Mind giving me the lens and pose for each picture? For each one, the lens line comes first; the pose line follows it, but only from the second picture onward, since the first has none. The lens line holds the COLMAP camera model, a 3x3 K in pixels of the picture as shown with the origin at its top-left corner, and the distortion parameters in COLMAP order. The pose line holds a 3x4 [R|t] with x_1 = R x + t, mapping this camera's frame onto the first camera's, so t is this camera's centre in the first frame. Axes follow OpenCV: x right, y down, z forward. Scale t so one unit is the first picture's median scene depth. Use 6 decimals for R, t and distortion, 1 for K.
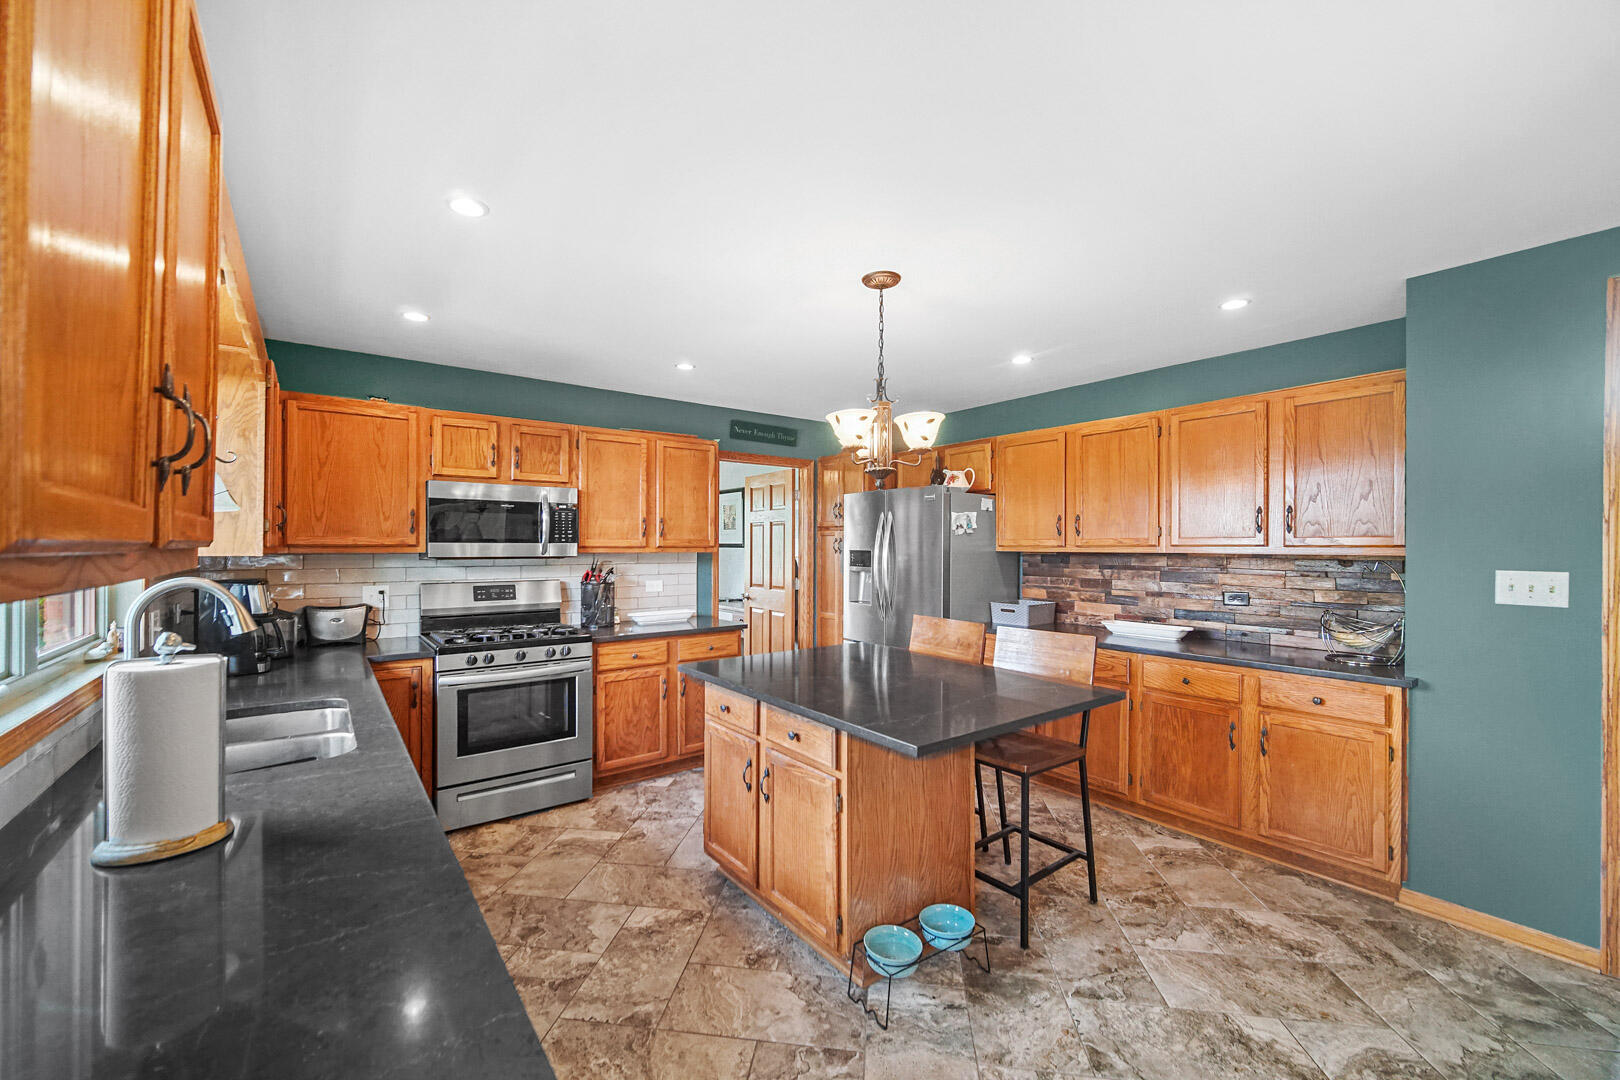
lens RADIAL K [[648.4, 0, 797.5], [0, 648.4, 542.1], [0, 0, 1]] dist [0.000415, 0.000045]
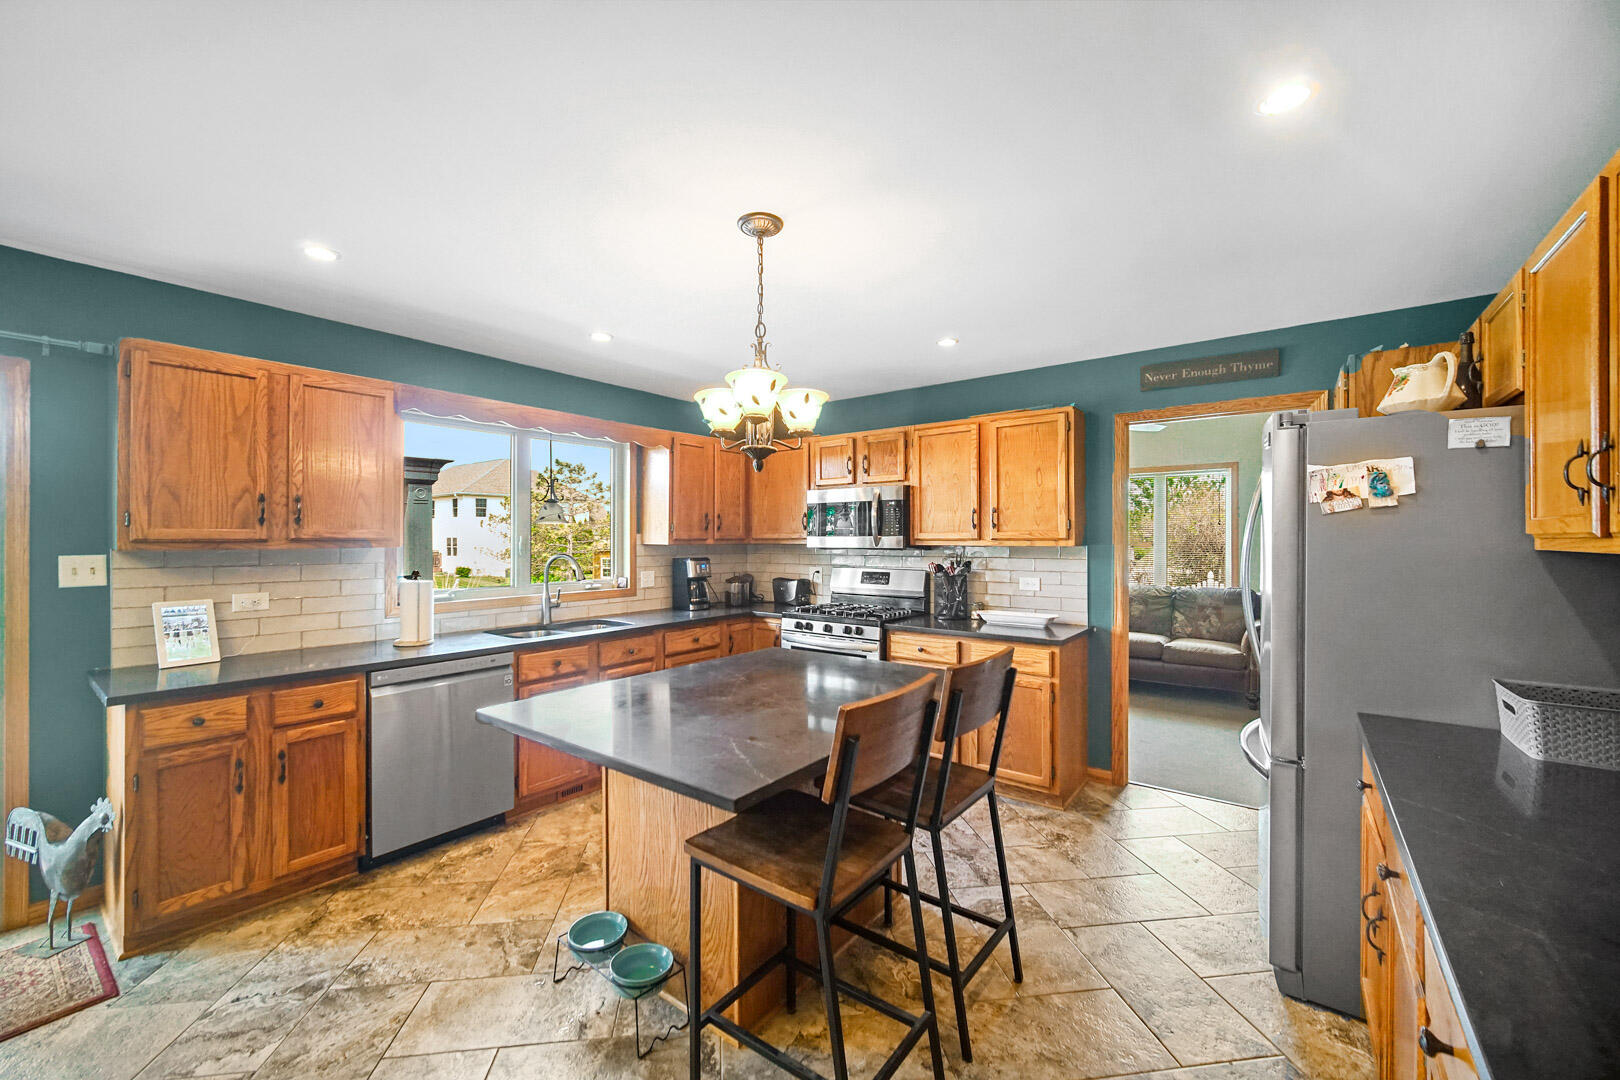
lens RADIAL K [[644.1, 0, 810.0], [0, 644.1, 540.0], [0, 0, 1]] dist [-0.000234, -0.000444]
pose [[0.268153, -0.001122, -0.963376, 0.676668], [0.008087, 0.999967, 0.001086, 0.005577], [0.963342, -0.008082, 0.268153, 0.590796]]
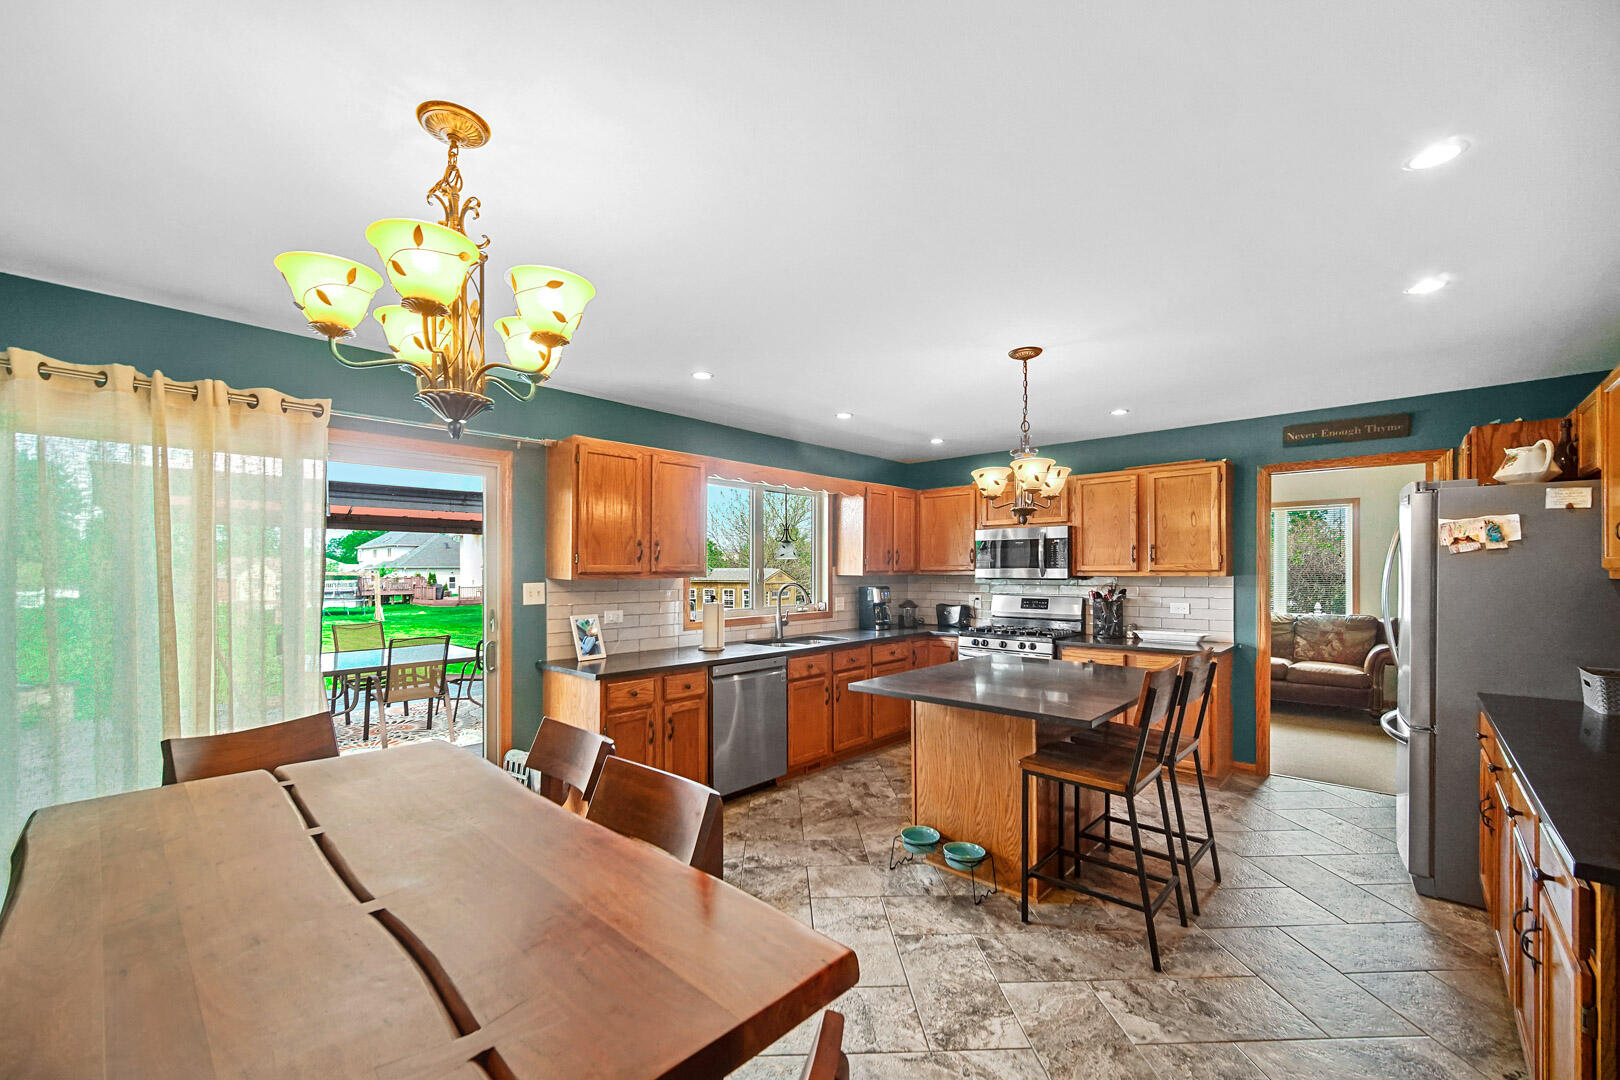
lens RADIAL K [[662.3, 0, 805.5], [0, 662.3, 572.4], [0, 0, 1]] dist [-0.000153, 0.000338]
pose [[0.177654, 0.001212, -0.984092, 0.904956], [0.009338, 0.999952, 0.002917, 0.000689], [0.984049, -0.009708, 0.177634, 0.263324]]
